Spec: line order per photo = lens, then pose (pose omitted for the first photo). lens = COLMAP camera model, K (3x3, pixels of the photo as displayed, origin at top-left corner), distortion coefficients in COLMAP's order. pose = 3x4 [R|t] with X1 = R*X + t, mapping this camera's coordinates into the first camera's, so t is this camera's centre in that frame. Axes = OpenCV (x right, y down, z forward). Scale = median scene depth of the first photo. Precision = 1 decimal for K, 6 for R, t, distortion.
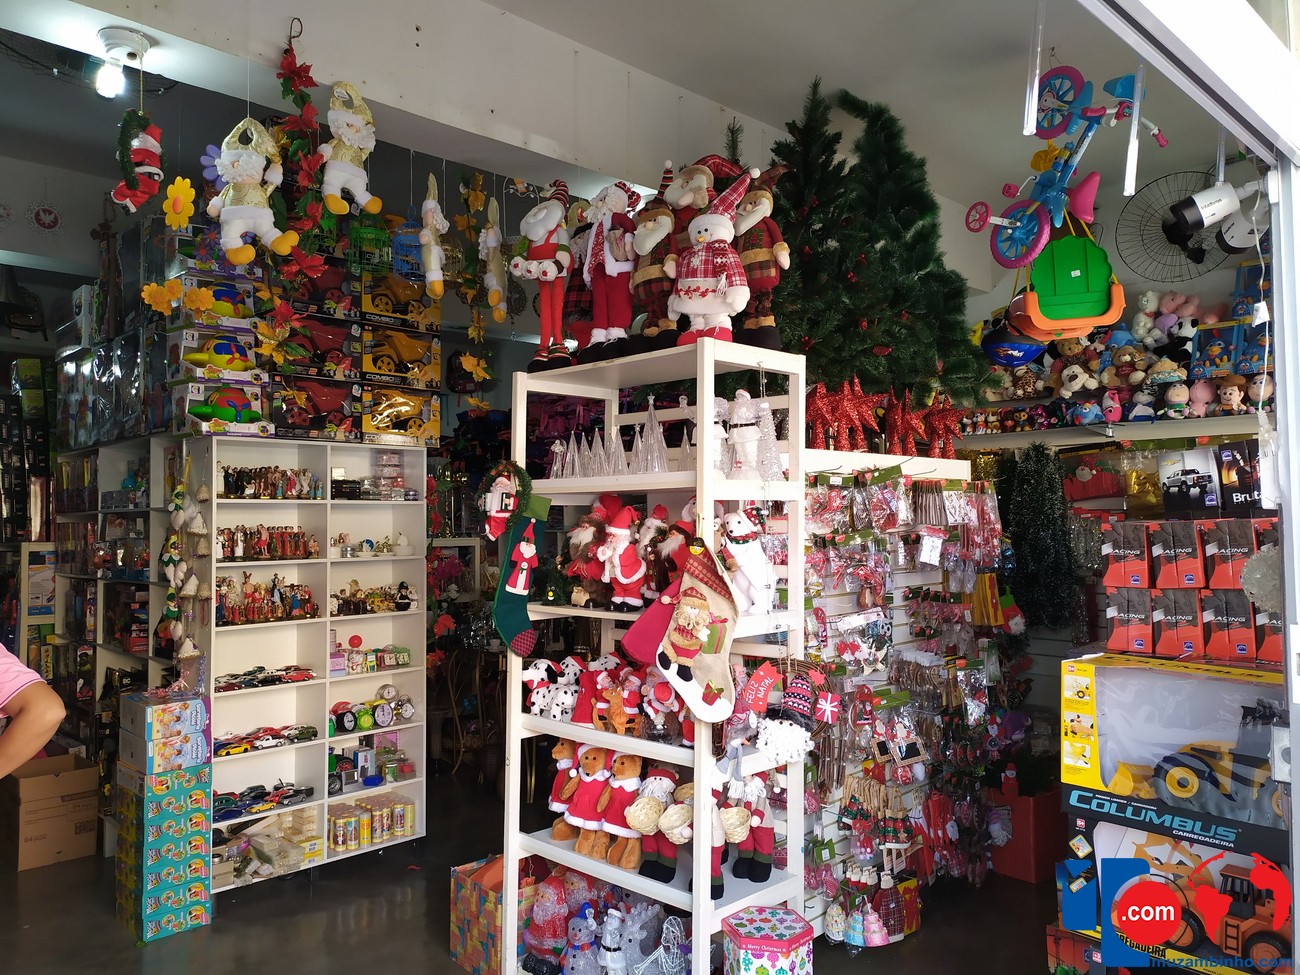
lens RADIAL K [[987.2, 0, 644.7], [0, 987.2, 489.6], [0, 0, 1]] dist [0.046986, -0.044308]
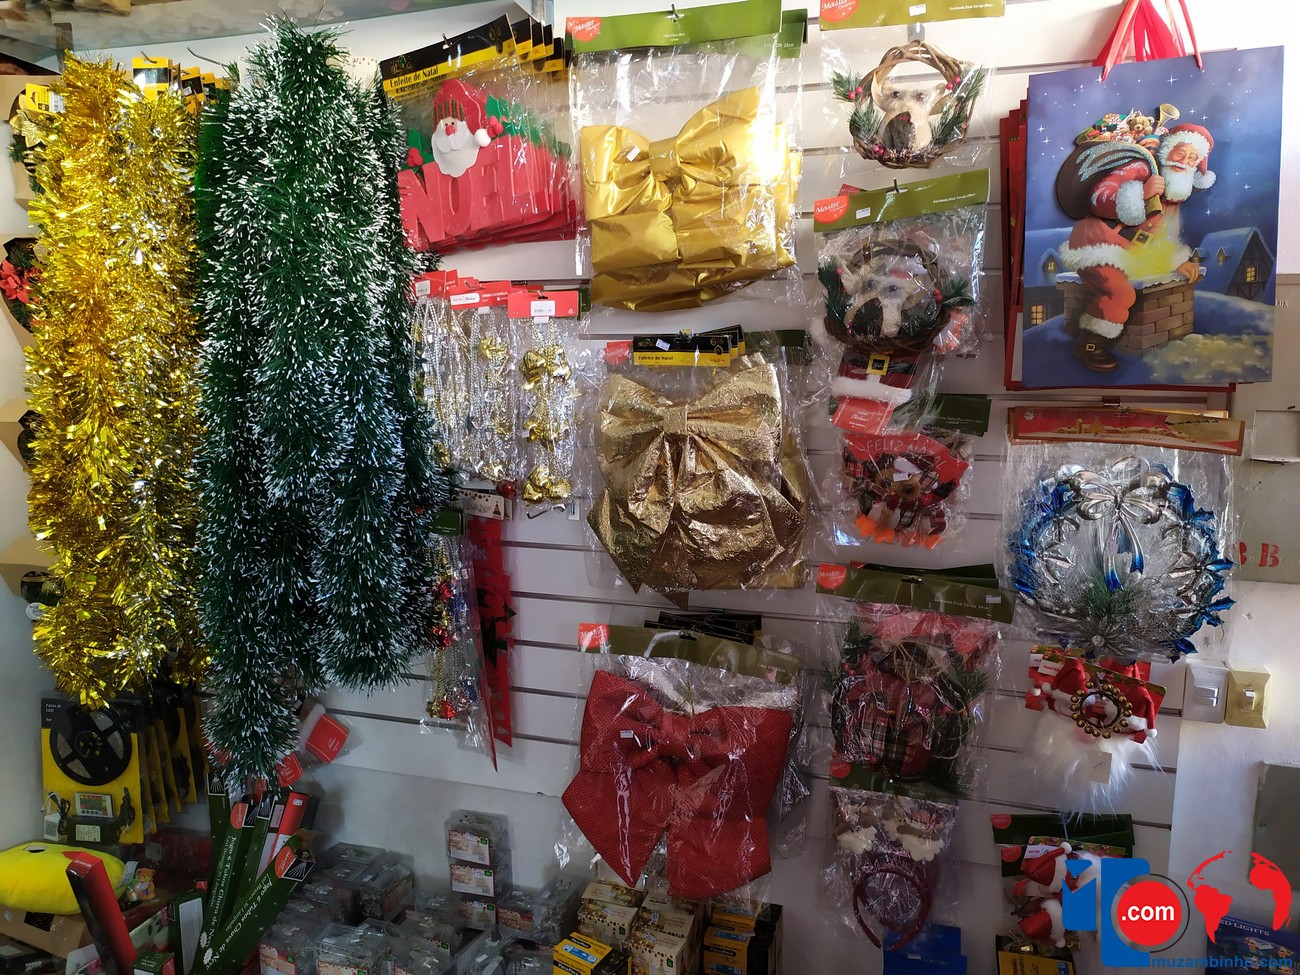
lens RADIAL K [[987.2, 0, 643.3], [0, 987.2, 490.5], [0, 0, 1]] dist [0.046986, -0.044308]
pose [[0.897125, -0.074196, 0.435501, 0.497649], [-0.014522, 0.980310, 0.196929, 0.032165], [-0.441537, -0.182994, 0.878384, 0.983267]]
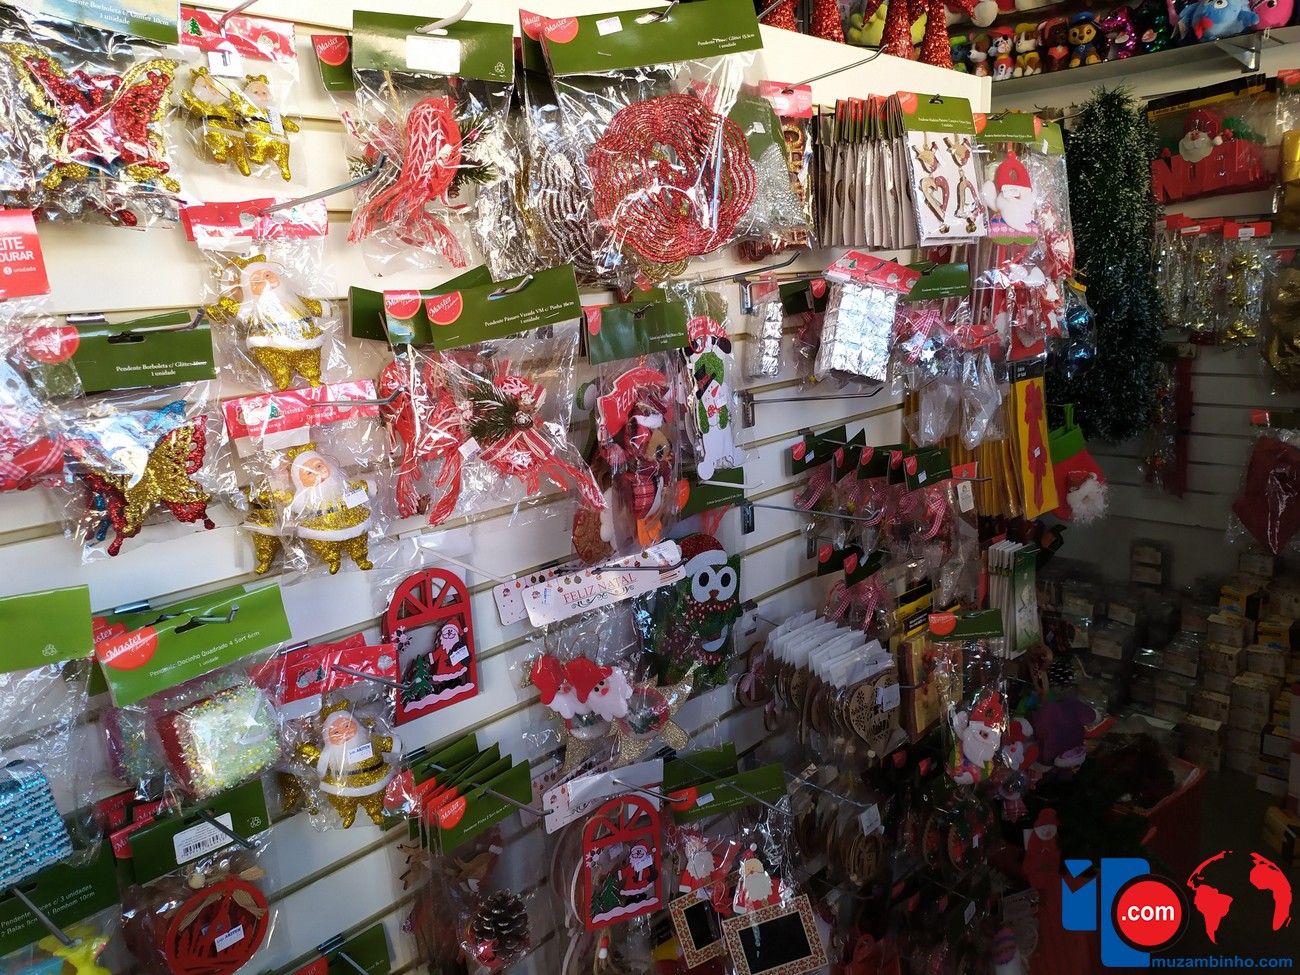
lens RADIAL K [[987.2, 0, 655.4], [0, 987.2, 488.9], [0, 0, 1]] dist [0.046986, -0.044308]
pose [[0.999217, -0.036526, 0.015228, 0.200119], [0.031683, 0.968964, 0.245164, 0.028428], [-0.023710, -0.244490, 0.969362, 0.631805]]
